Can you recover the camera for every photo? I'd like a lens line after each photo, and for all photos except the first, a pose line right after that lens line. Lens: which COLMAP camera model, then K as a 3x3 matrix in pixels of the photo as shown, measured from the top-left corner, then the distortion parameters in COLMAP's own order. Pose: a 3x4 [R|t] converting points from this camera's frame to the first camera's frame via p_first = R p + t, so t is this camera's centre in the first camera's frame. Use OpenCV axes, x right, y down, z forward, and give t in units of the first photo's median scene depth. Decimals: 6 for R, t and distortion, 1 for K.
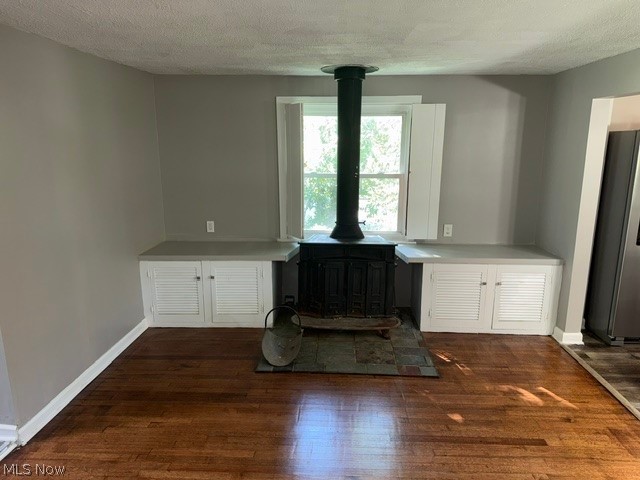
lens RADIAL K [[451.7, 0, 319.8], [0, 451.7, 248.1], [0, 0, 1]] dist [0.027959, -0.033917]
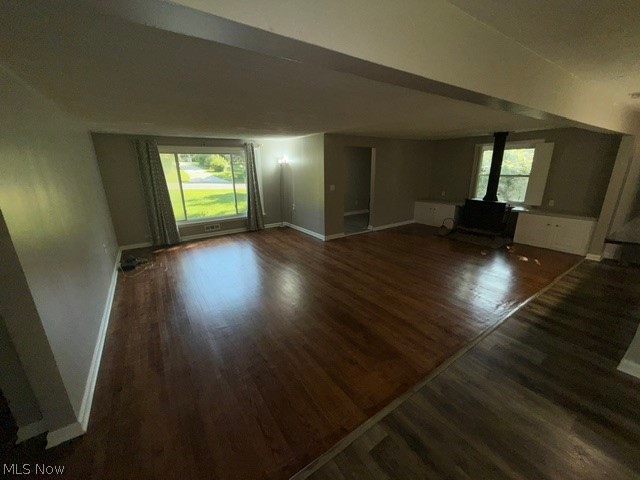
lens RADIAL K [[256.9, 0, 319.3], [0, 256.9, 242.1], [0, 0, 1]] dist [-0.001846, 0.001143]
pose [[0.598791, 0.219333, -0.770287, 0.666687], [-0.169255, 0.974703, 0.145967, 0.163843], [0.782817, 0.042972, 0.620767, -0.641004]]
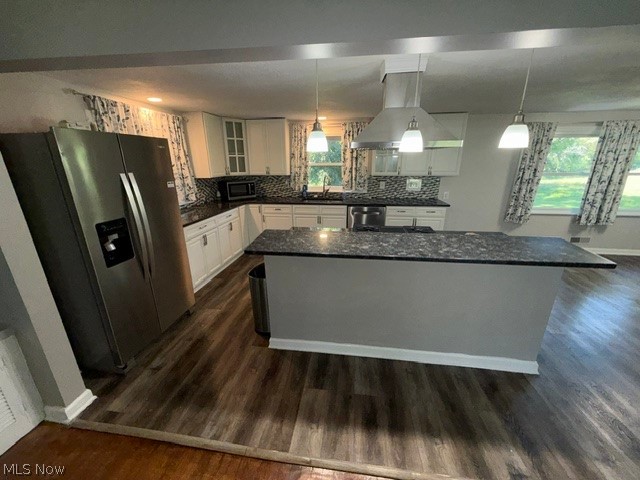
lens RADIAL K [[256.9, 0, 321.4], [0, 256.9, 239.4], [0, 0, 1]] dist [-0.001846, 0.001143]
pose [[0.095398, -0.296359, 0.950300, 0.248506], [0.233352, 0.934711, 0.268072, -0.086372], [-0.967701, 0.196181, 0.158326, 0.451491]]
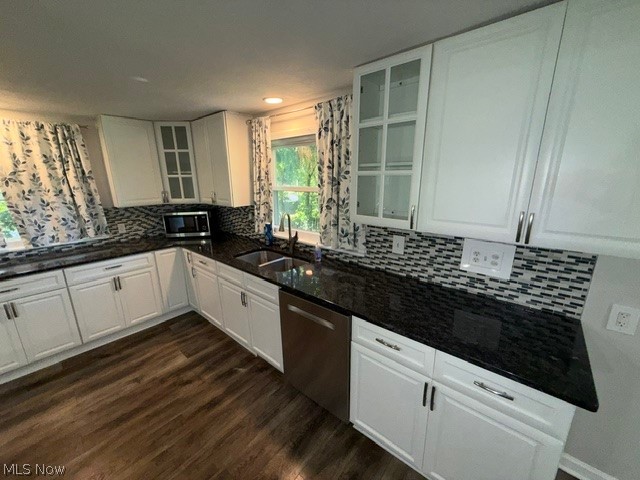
lens RADIAL K [[256.9, 0, 318.5], [0, 256.9, 240.0], [0, 0, 1]] dist [-0.001846, 0.001143]
pose [[0.623412, -0.202176, 0.755303, 1.012586], [0.193547, 0.975831, 0.101456, -0.022789], [-0.757560, 0.082938, 0.647475, 0.122512]]
